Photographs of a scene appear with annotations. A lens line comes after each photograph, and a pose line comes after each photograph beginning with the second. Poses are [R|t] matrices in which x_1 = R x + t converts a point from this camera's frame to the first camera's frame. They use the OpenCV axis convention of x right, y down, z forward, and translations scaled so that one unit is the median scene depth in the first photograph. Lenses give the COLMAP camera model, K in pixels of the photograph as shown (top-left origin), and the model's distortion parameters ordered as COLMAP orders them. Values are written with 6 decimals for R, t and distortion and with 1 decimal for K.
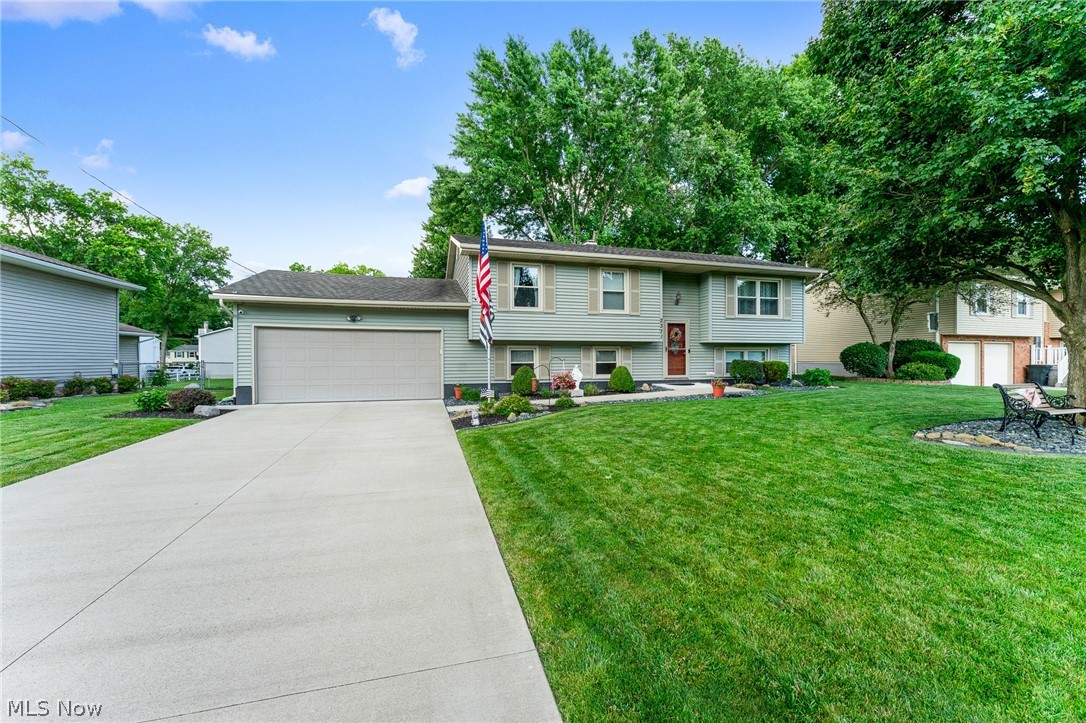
lens RADIAL K [[427.1, 0, 549.1], [0, 427.1, 361.0], [0, 0, 1]] dist [0.000851, -0.000046]
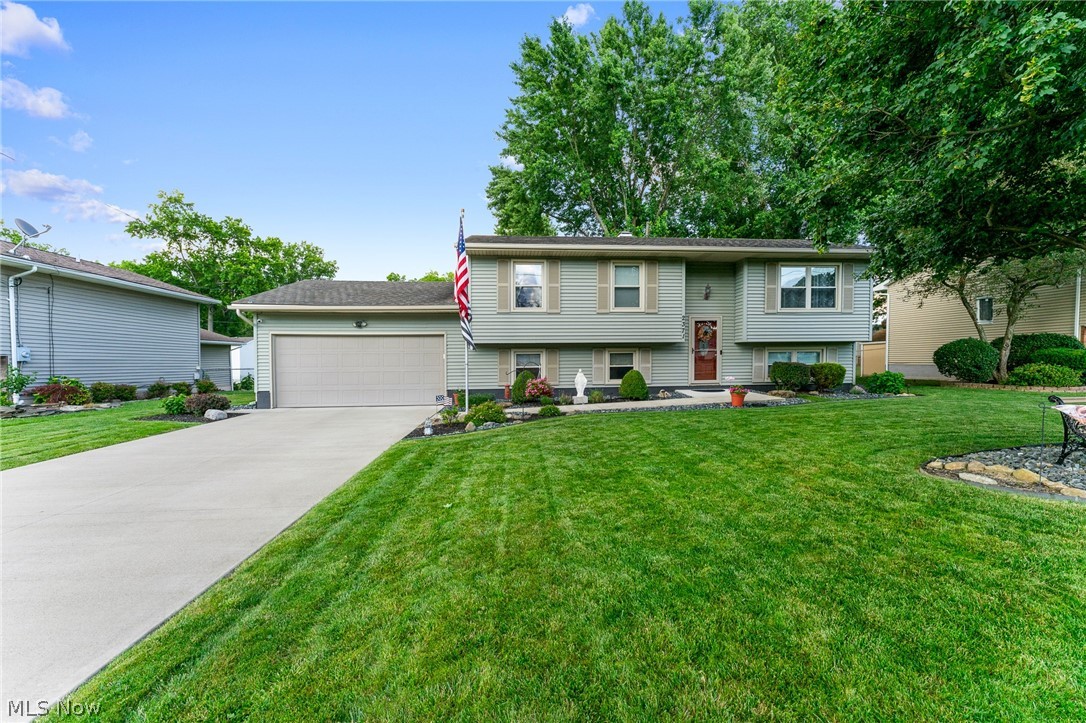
lens RADIAL K [[437.9, 0, 546.9], [0, 437.9, 376.4], [0, 0, 1]] dist [0.000056, 0.000171]
pose [[0.981908, -0.002332, -0.189342, 0.153719], [0.007713, 0.999587, 0.027687, -0.001835], [0.189199, -0.028646, 0.981521, 0.059855]]
